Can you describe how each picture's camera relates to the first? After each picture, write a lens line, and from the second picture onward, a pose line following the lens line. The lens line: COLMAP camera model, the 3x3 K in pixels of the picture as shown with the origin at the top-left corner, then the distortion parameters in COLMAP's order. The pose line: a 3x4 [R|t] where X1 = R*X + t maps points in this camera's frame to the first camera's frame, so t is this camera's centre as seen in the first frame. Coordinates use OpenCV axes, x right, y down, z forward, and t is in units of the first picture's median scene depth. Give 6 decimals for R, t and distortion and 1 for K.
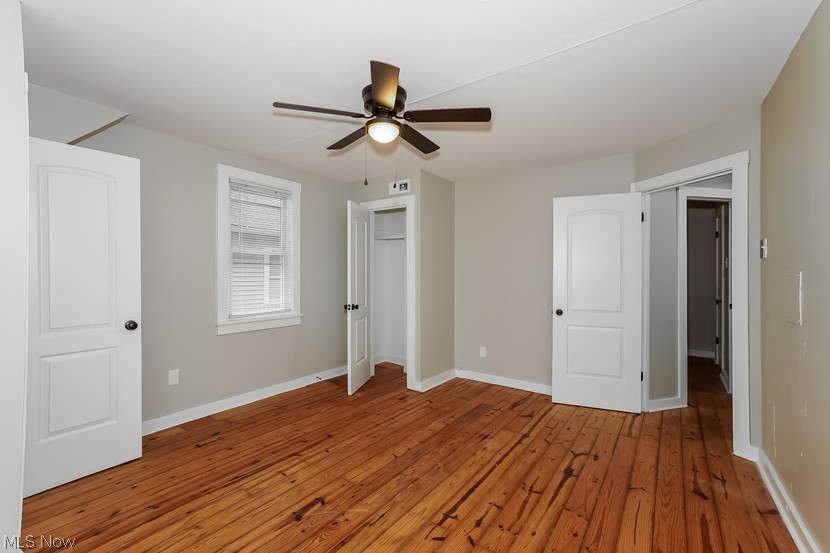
lens RADIAL K [[333.5, 0, 432.0], [0, 333.5, 276.3], [0, 0, 1]] dist [0.001070, 0.000339]
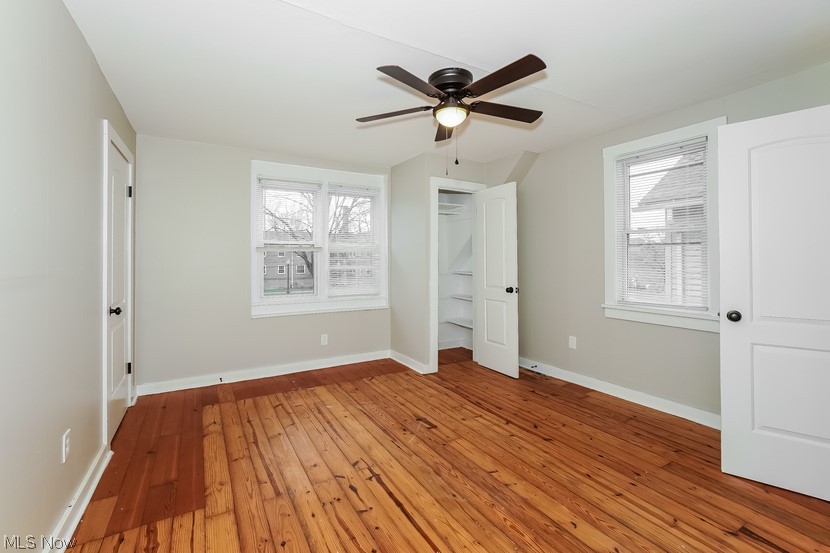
lens RADIAL K [[370.0, 0, 405.3], [0, 370.0, 265.0], [0, 0, 1]] dist [0.000340, 0.000369]
pose [[-0.416584, 0.012226, -0.909015, 0.859681], [0.003384, 0.999923, 0.011898, 0.001522], [0.909091, 0.001881, -0.416593, 1.234767]]
